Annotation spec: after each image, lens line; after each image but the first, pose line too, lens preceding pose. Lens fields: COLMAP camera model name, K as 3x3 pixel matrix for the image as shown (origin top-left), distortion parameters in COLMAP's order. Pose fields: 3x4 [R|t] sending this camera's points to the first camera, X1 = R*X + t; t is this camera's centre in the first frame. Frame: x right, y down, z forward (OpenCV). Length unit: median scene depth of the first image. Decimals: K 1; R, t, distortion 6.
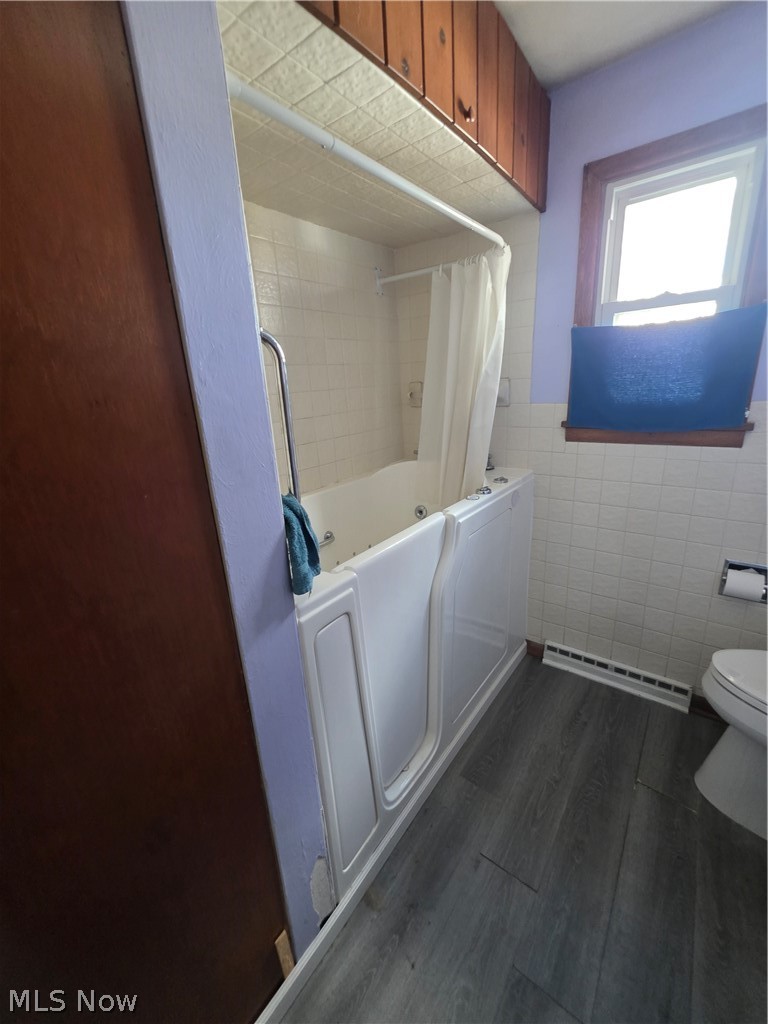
lens RADIAL K [[410.1, 0, 385.0], [0, 410.1, 510.6], [0, 0, 1]] dist [-0.003226, 0.001119]
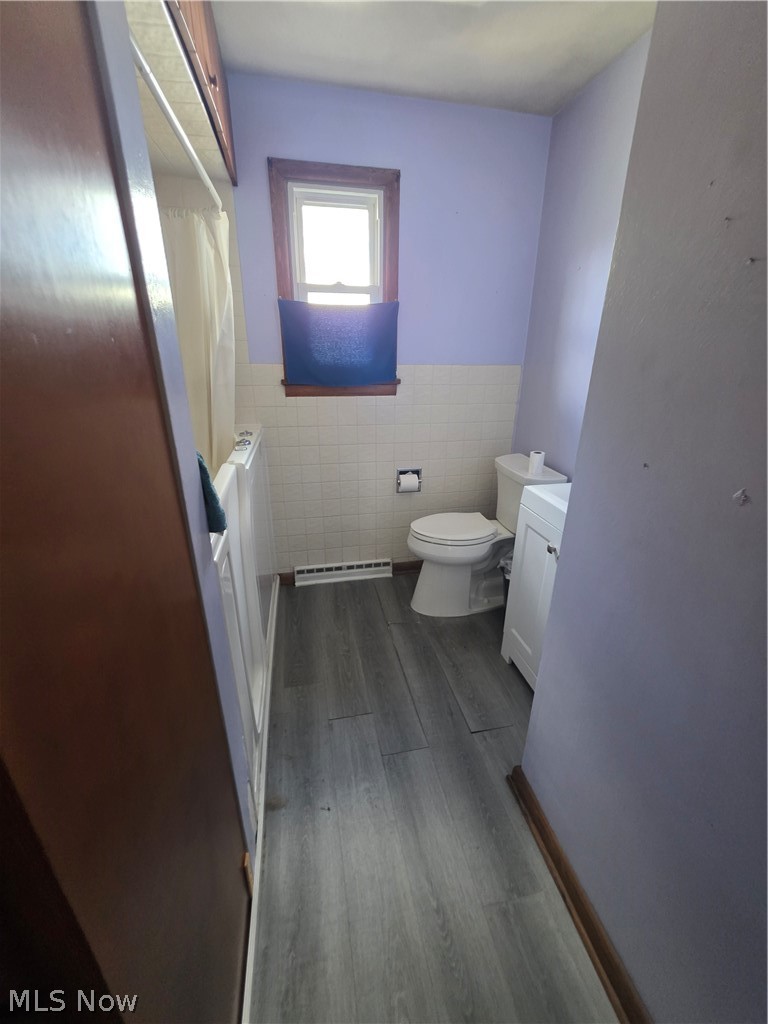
lens RADIAL K [[410.1, 0, 382.5], [0, 410.1, 509.5], [0, 0, 1]] dist [-0.003226, 0.001119]
pose [[0.656711, -0.221873, 0.720766, -0.366030], [0.176742, 0.974405, 0.138916, 0.041707], [-0.733139, 0.036162, 0.679117, -0.012371]]
